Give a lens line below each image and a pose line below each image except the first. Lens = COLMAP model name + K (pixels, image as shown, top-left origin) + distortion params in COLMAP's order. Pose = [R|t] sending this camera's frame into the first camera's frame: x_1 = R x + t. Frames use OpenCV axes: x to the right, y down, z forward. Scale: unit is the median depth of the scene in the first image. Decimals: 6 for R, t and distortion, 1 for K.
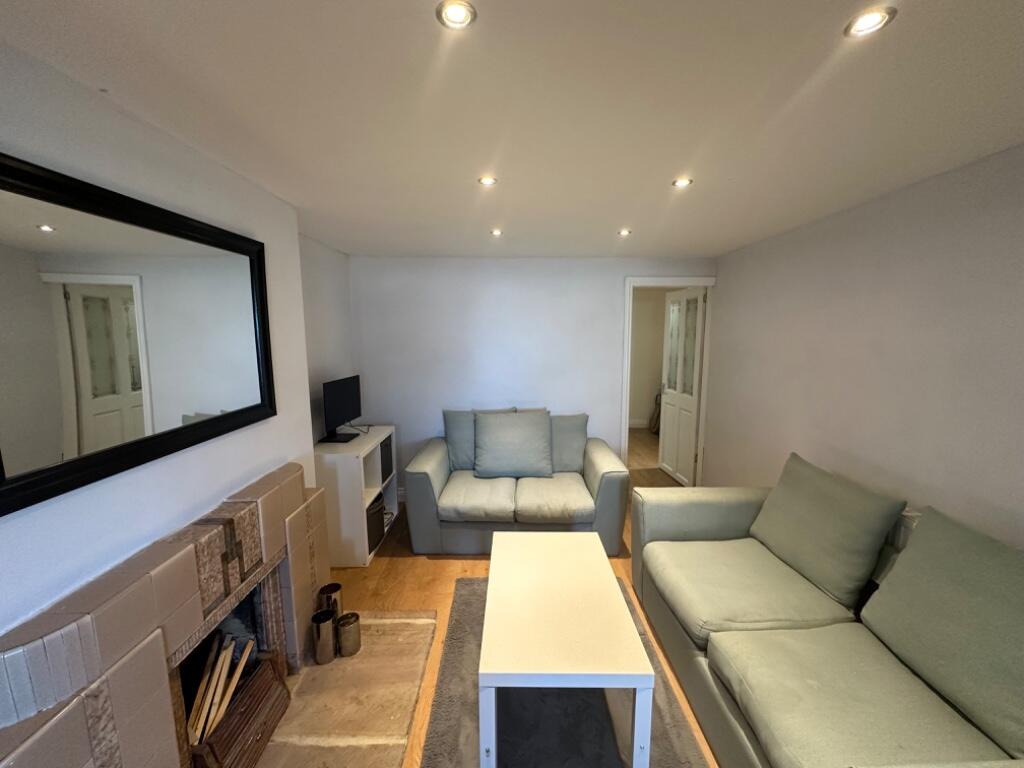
lens RADIAL K [[409.0, 0, 511.1], [0, 409.0, 384.6], [0, 0, 1]] dist [-0.007568, -0.000037]
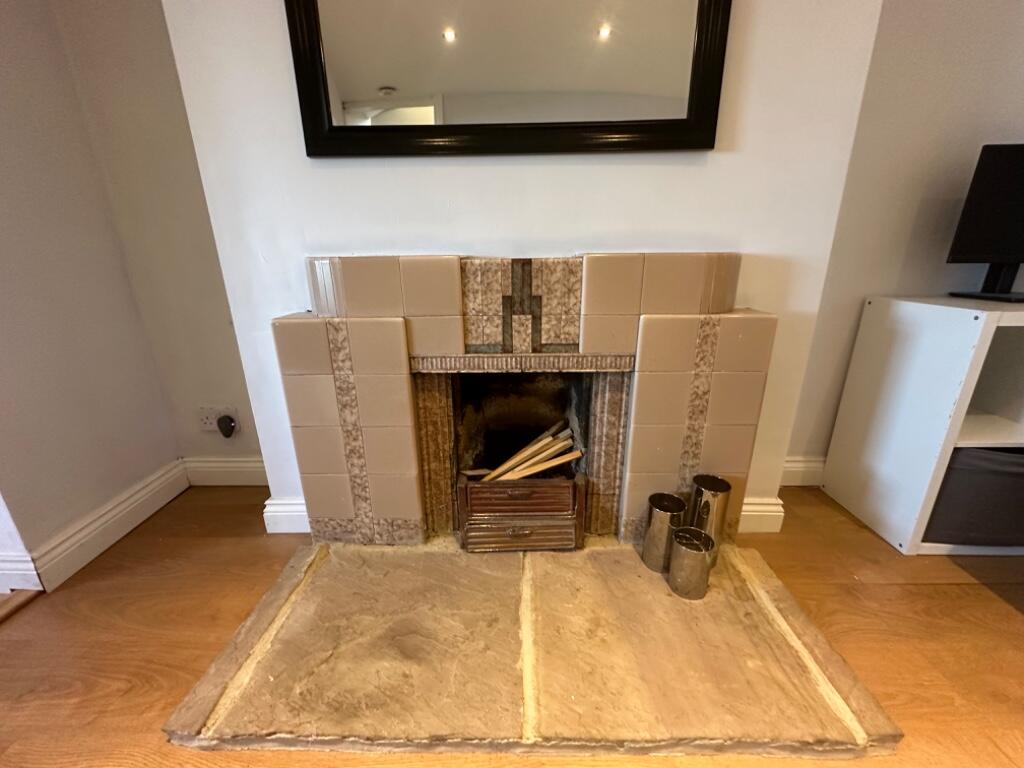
lens RADIAL K [[409.0, 0, 508.7], [0, 409.0, 383.0], [0, 0, 1]] dist [-0.007568, -0.000037]
pose [[-0.025597, 0.307998, -0.951043, 0.096507], [-0.120514, 0.943465, 0.308788, 0.302014], [0.992382, 0.122518, 0.012968, 0.933552]]
